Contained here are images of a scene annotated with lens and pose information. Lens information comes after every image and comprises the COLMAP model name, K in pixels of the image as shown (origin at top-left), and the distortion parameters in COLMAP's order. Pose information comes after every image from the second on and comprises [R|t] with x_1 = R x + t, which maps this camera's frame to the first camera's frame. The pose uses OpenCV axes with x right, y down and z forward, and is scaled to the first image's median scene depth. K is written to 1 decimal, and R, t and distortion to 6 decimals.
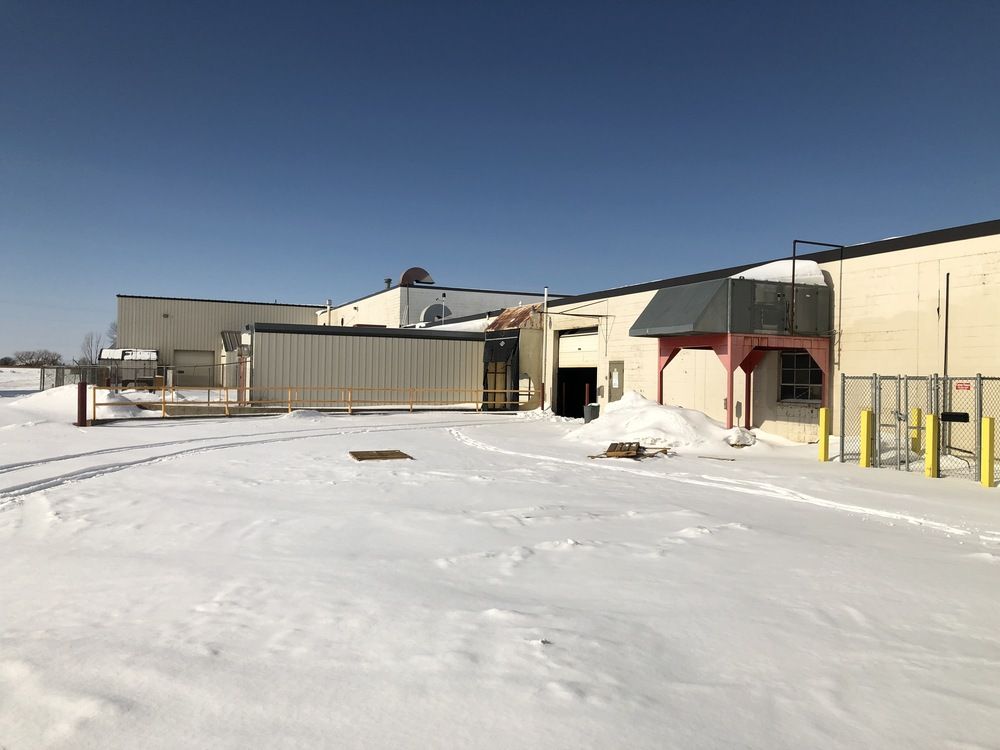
lens RADIAL K [[799.3, 0, 491.4], [0, 799.3, 379.3], [0, 0, 1]] dist [0.045210, -0.004653]
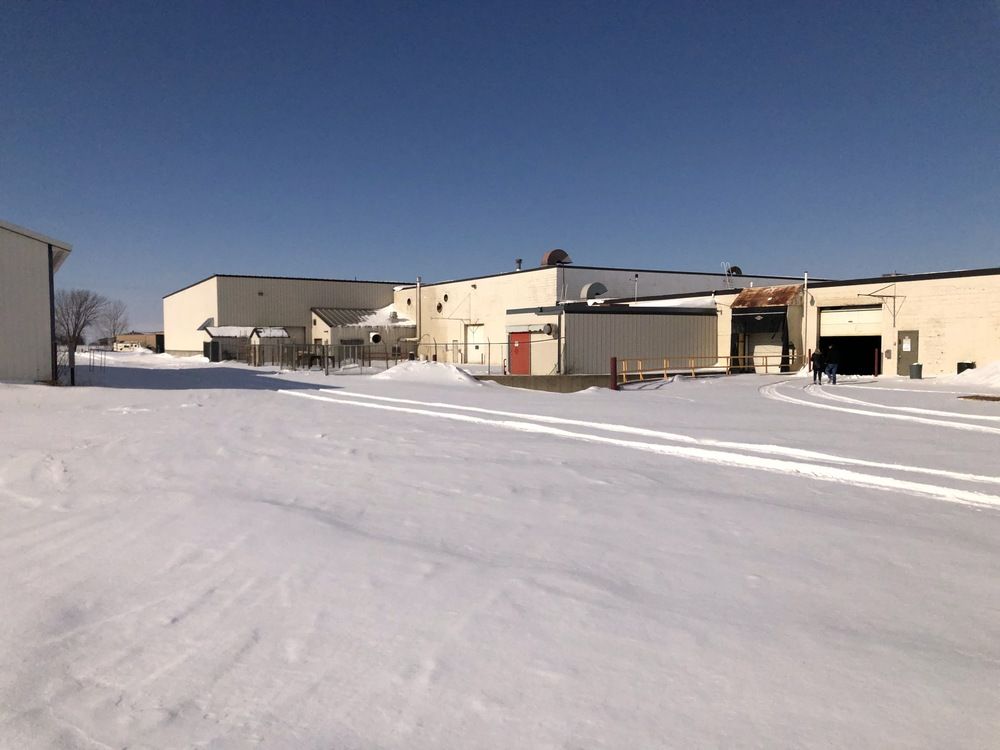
lens RADIAL K [[799.3, 0, 498.4], [0, 799.3, 379.4], [0, 0, 1]] dist [0.045210, -0.004653]
pose [[0.990097, -0.028560, 0.137450, -0.584075], [0.022925, 0.998837, 0.042406, -0.012749], [-0.138501, -0.038835, 0.989601, -0.181881]]
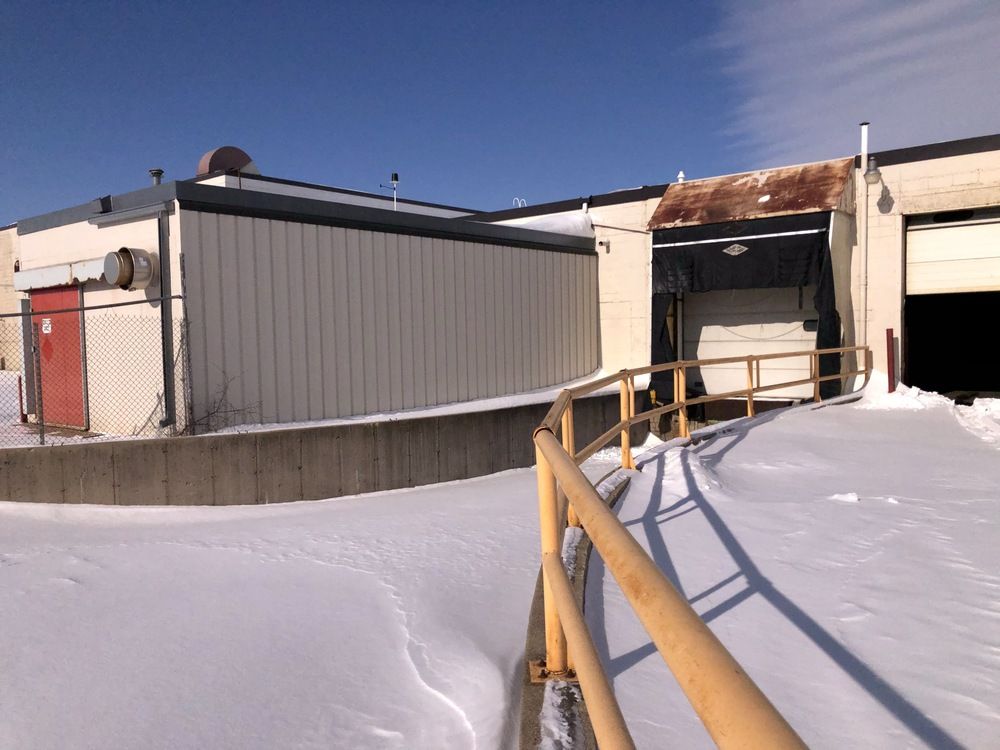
lens RADIAL K [[799.3, 0, 493.9], [0, 799.3, 381.8], [0, 0, 1]] dist [0.045210, -0.004653]
pose [[0.890574, -0.063931, 0.450323, -0.347550], [0.037254, 0.996999, 0.067866, -0.005283], [-0.453310, -0.043663, 0.890283, 0.671229]]
